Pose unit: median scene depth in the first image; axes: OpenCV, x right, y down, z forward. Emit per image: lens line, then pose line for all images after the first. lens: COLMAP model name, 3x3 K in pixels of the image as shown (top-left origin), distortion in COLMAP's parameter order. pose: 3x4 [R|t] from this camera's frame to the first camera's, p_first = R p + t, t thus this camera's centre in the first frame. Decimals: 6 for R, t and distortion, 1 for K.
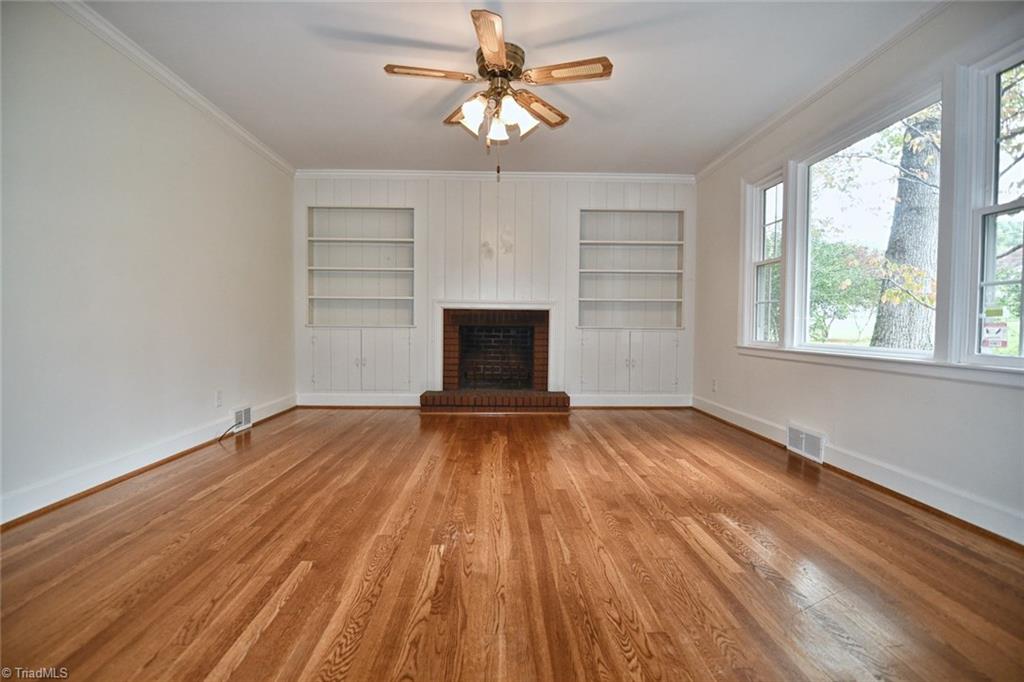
lens RADIAL K [[483.4, 0, 508.9], [0, 483.4, 336.7], [0, 0, 1]] dist [-0.014806, -0.000997]
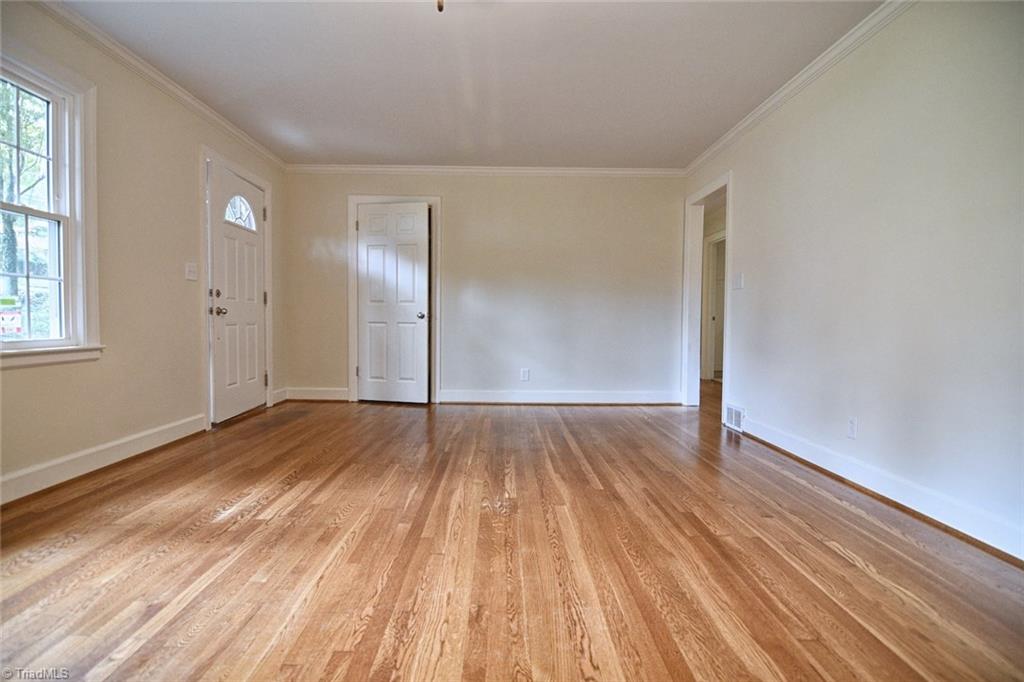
lens RADIAL K [[518.2, 0, 486.2], [0, 518.2, 340.6], [0, 0, 1]] dist [-0.019765, -0.000552]
pose [[-0.997983, -0.017741, 0.060956, -0.104874], [-0.013716, 0.997737, 0.065819, -0.038877], [-0.061985, 0.064850, -0.995968, 1.530908]]
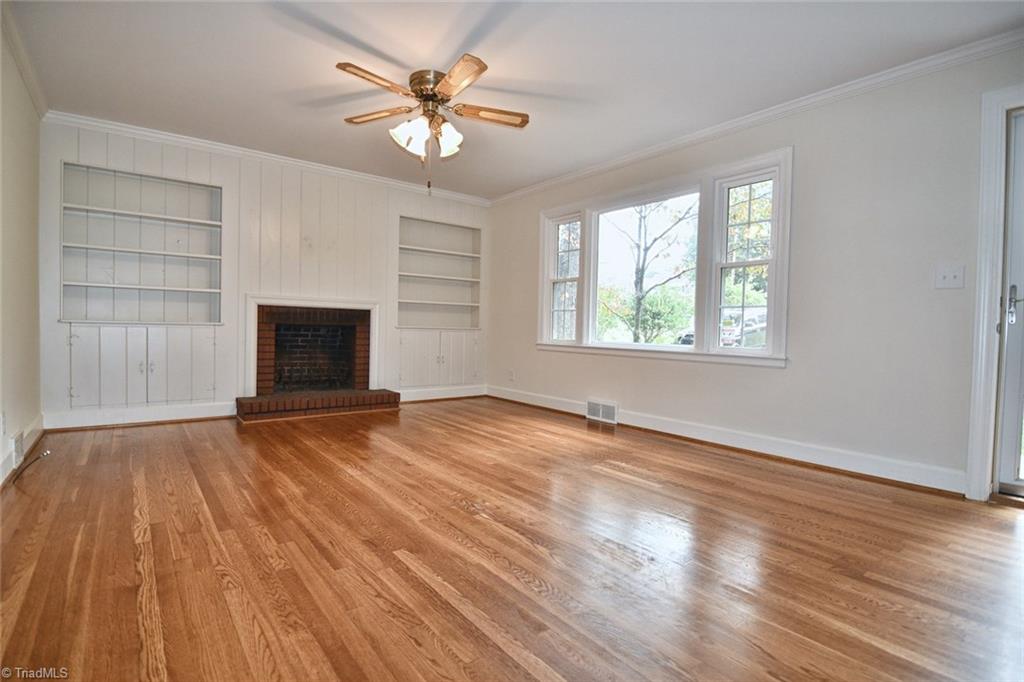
lens RADIAL K [[483.4, 0, 508.9], [0, 483.4, 336.7], [0, 0, 1]] dist [-0.014806, -0.000997]
pose [[0.814904, -0.000549, 0.579596, -0.509439], [-0.001454, 0.999994, 0.002992, -0.003885], [-0.579594, -0.003280, 0.814899, -0.001241]]
